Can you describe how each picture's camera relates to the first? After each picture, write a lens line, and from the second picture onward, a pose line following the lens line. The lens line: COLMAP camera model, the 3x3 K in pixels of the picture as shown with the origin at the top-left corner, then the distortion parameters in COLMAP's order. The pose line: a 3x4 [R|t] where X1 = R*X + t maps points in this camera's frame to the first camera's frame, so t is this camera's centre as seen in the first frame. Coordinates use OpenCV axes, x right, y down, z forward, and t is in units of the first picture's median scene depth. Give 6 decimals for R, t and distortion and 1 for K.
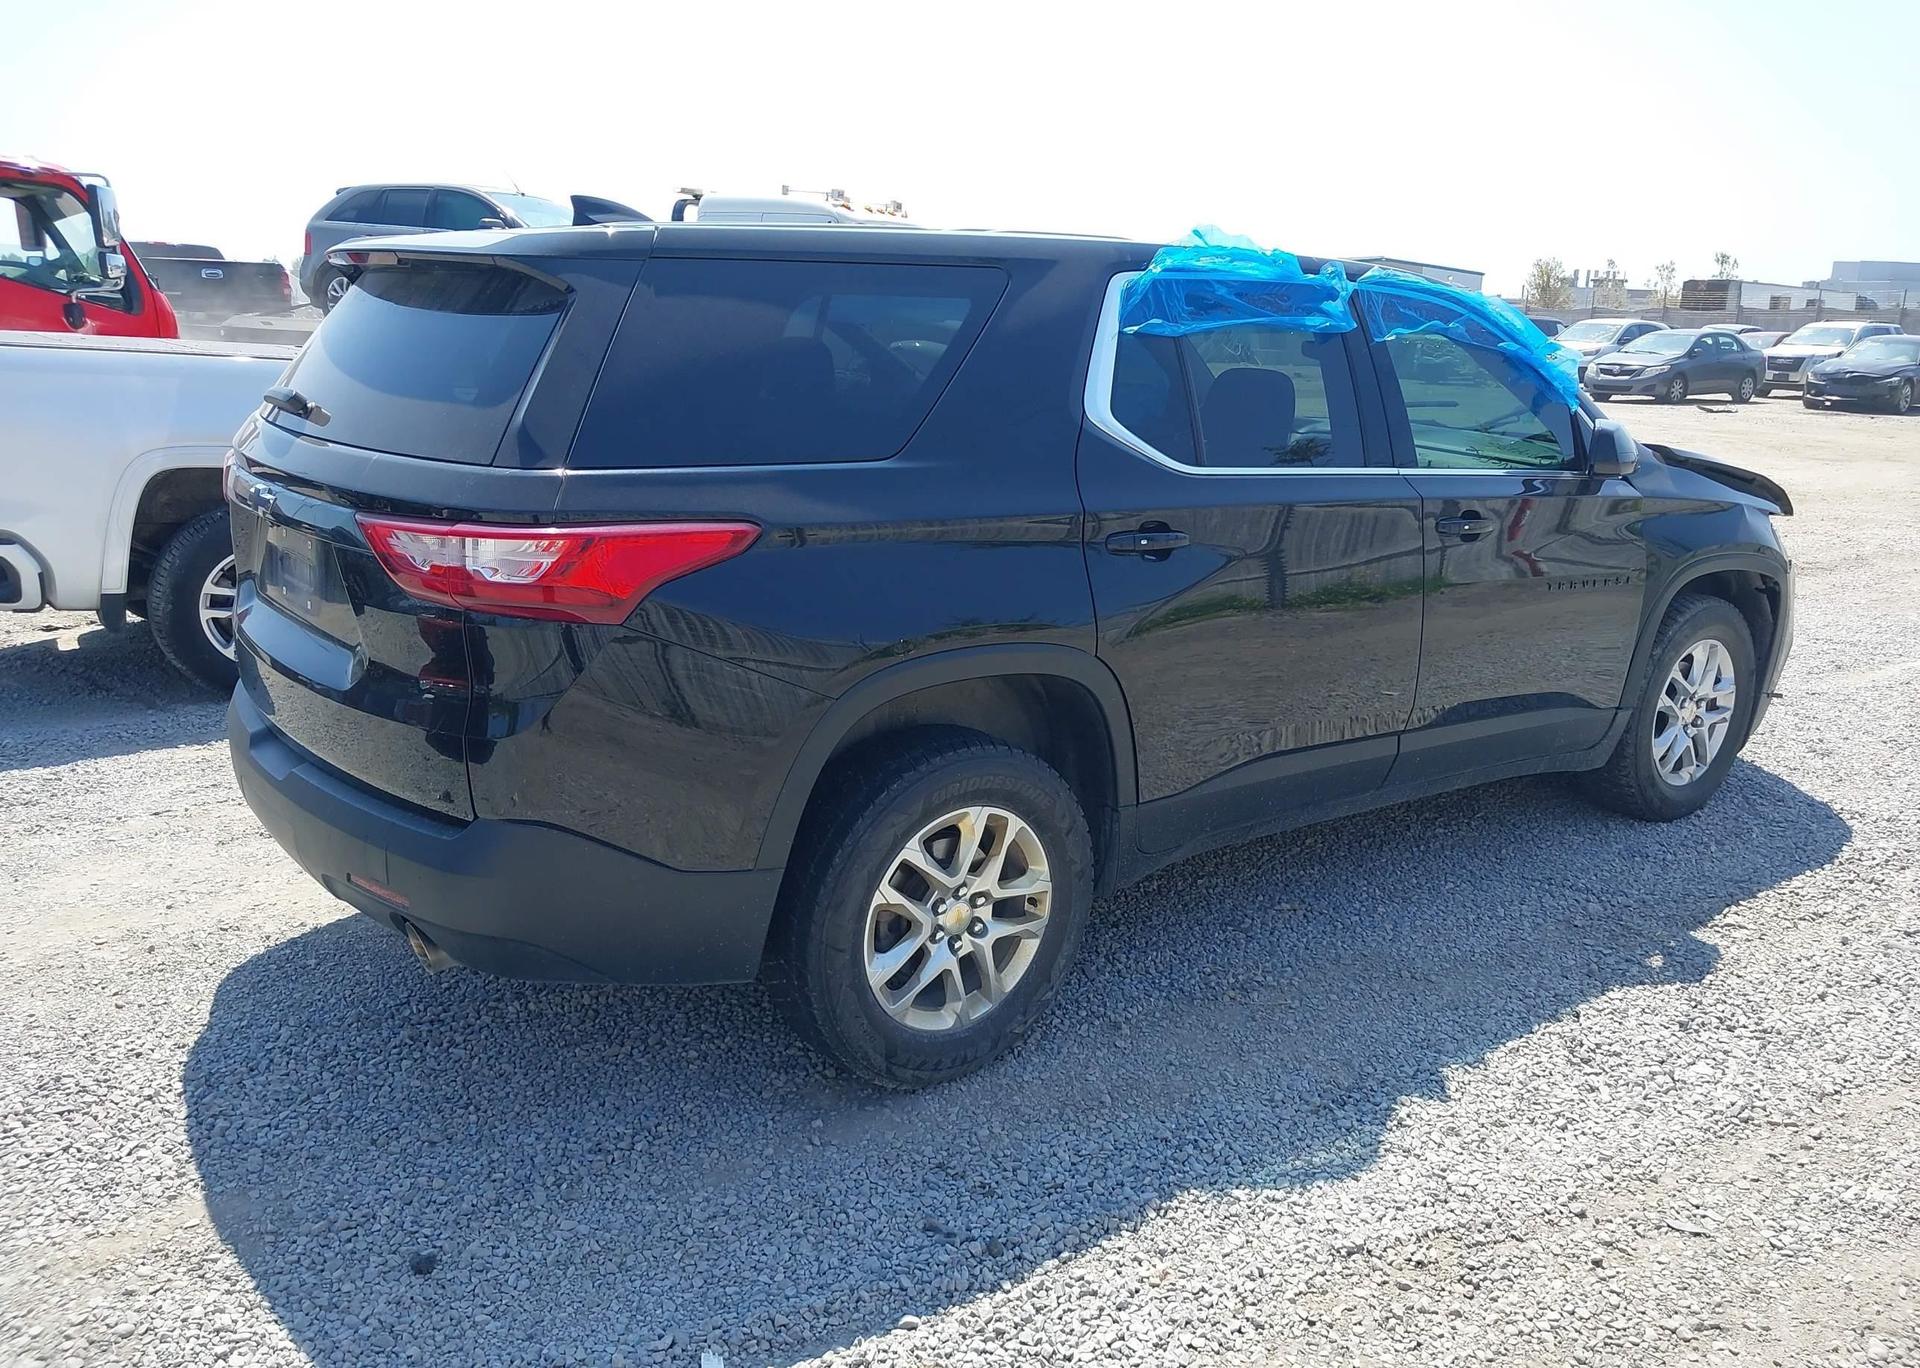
lens RADIAL K [[1554.5, 0, 885.3], [0, 1554.5, 680.5], [0, 0, 1]] dist [0.006644, 0.005875]
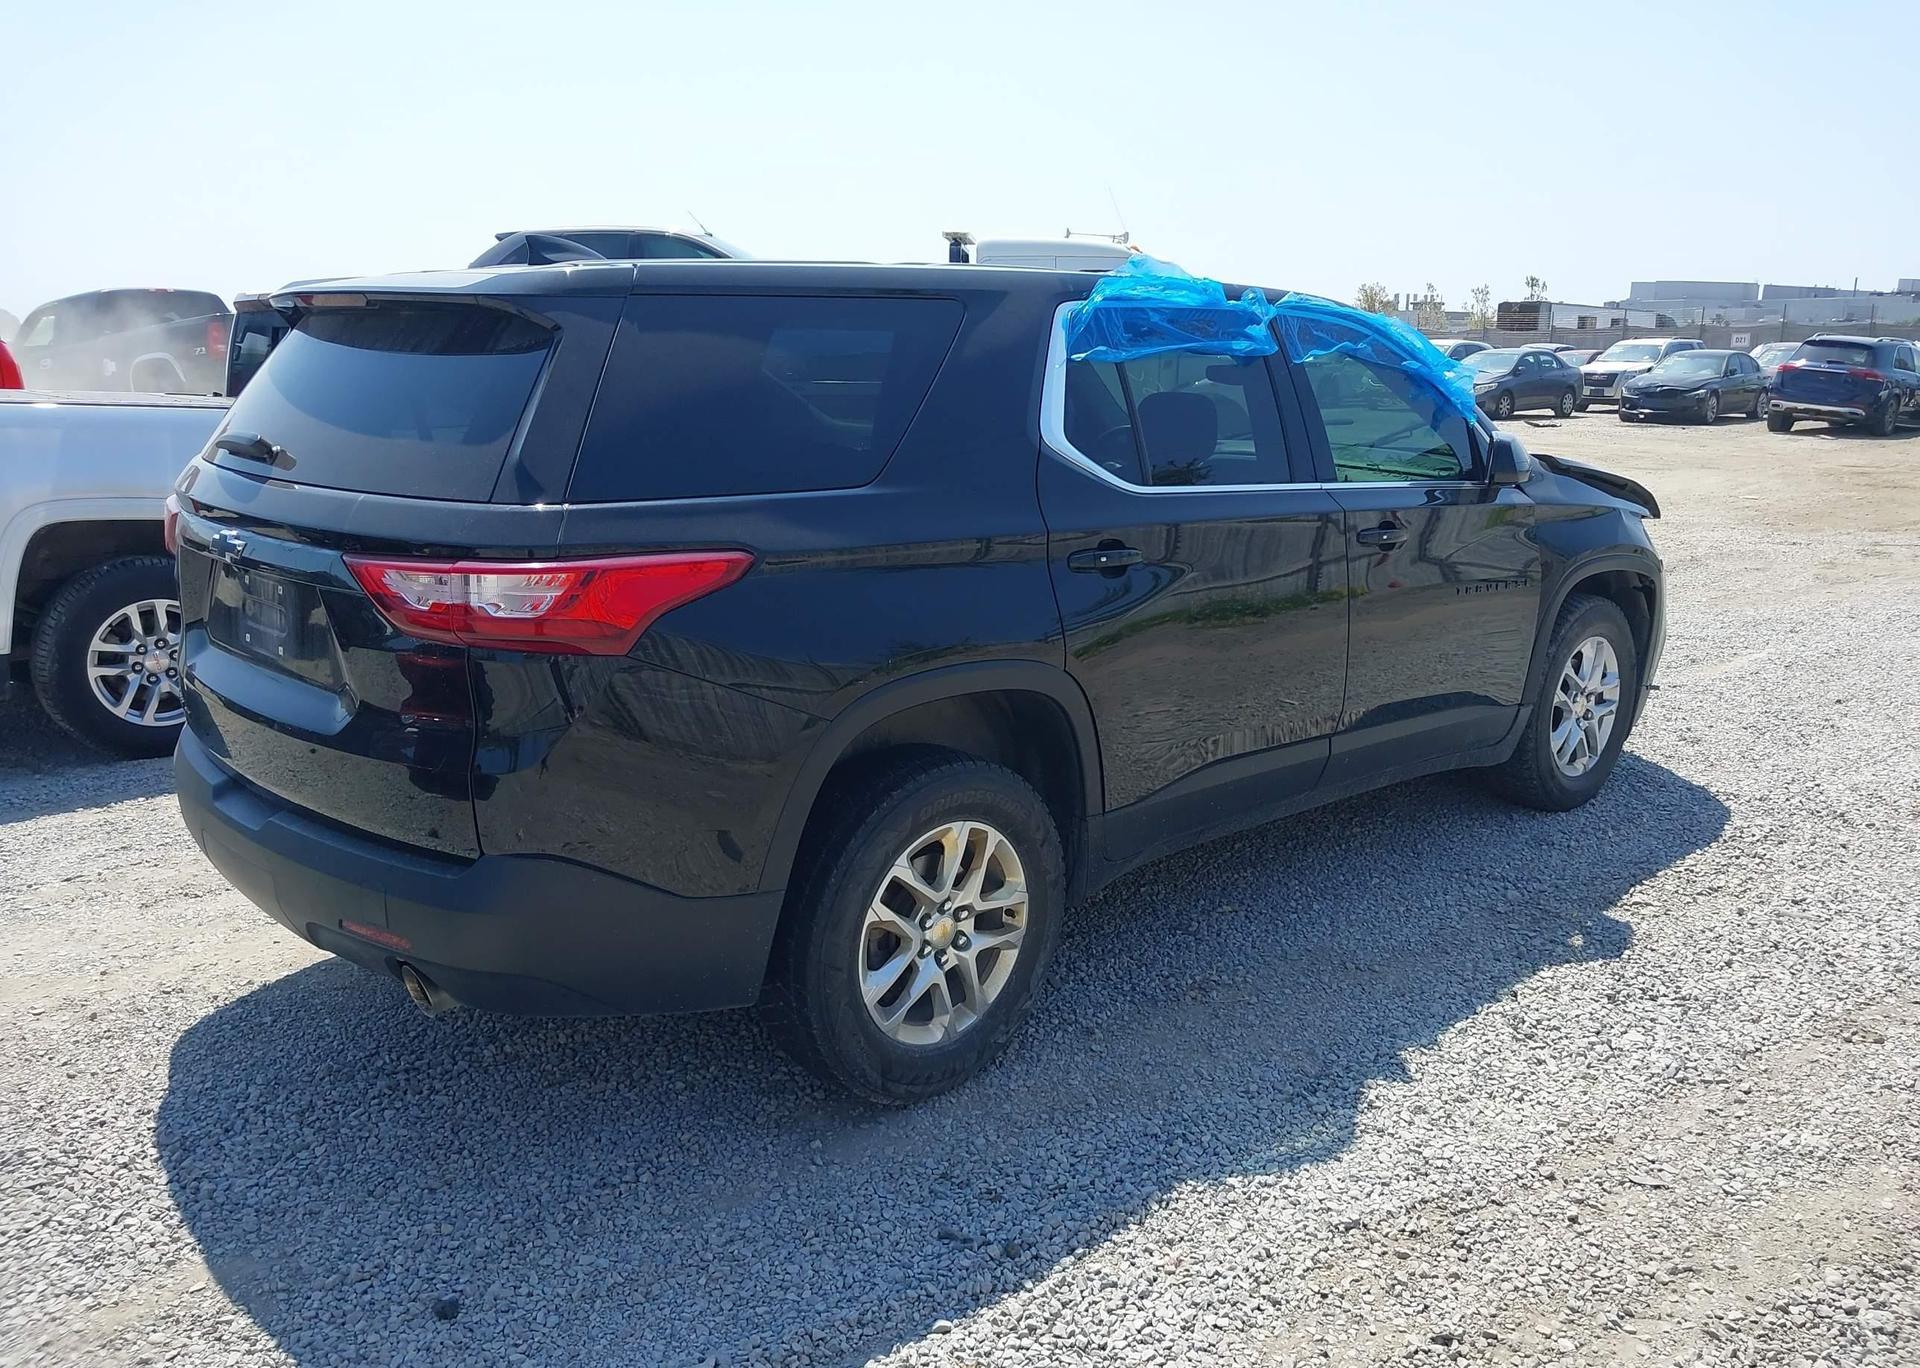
lens RADIAL K [[1591.9, 0, 843.9], [0, 1591.9, 682.4], [0, 0, 1]] dist [0.005096, 0.008725]
pose [[0.994264, -0.040571, 0.098955, -0.116291], [0.043079, 0.998799, -0.023341, 0.010566], [-0.097889, 0.027470, 0.994818, -0.038322]]
